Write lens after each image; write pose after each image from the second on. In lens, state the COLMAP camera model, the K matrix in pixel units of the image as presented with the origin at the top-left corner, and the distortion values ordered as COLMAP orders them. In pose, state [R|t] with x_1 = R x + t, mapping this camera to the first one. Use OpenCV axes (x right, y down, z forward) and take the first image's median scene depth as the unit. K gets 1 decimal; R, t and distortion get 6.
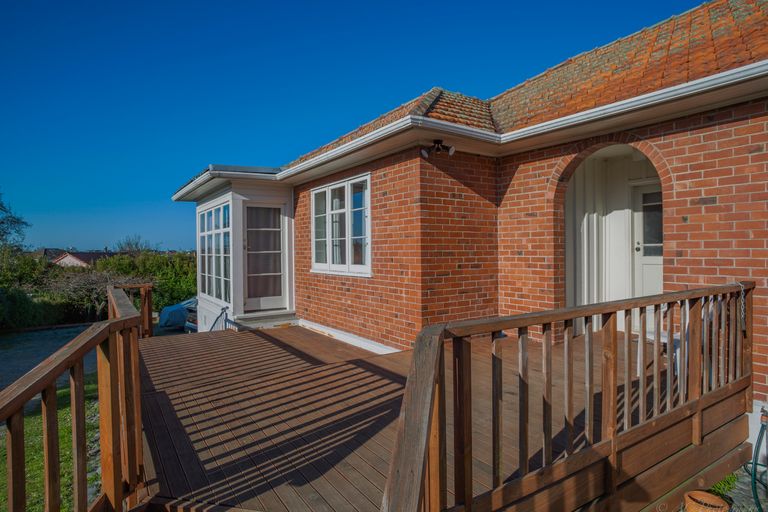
lens RADIAL K [[442.0, 0, 385.9], [0, 442.0, 253.6], [0, 0, 1]] dist [-0.049245, 0.030668]
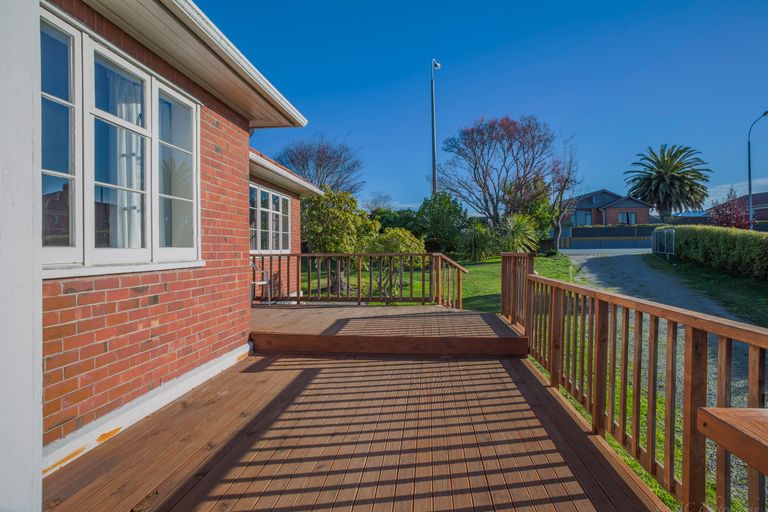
lens RADIAL K [[442.0, 0, 384.2], [0, 442.0, 255.9], [0, 0, 1]] dist [-0.049245, 0.030668]
pose [[-0.773702, -0.004421, 0.633535, -0.625515], [0.007766, 0.999834, 0.016461, 0.029335], [-0.633502, 0.017656, -0.773539, 1.288200]]
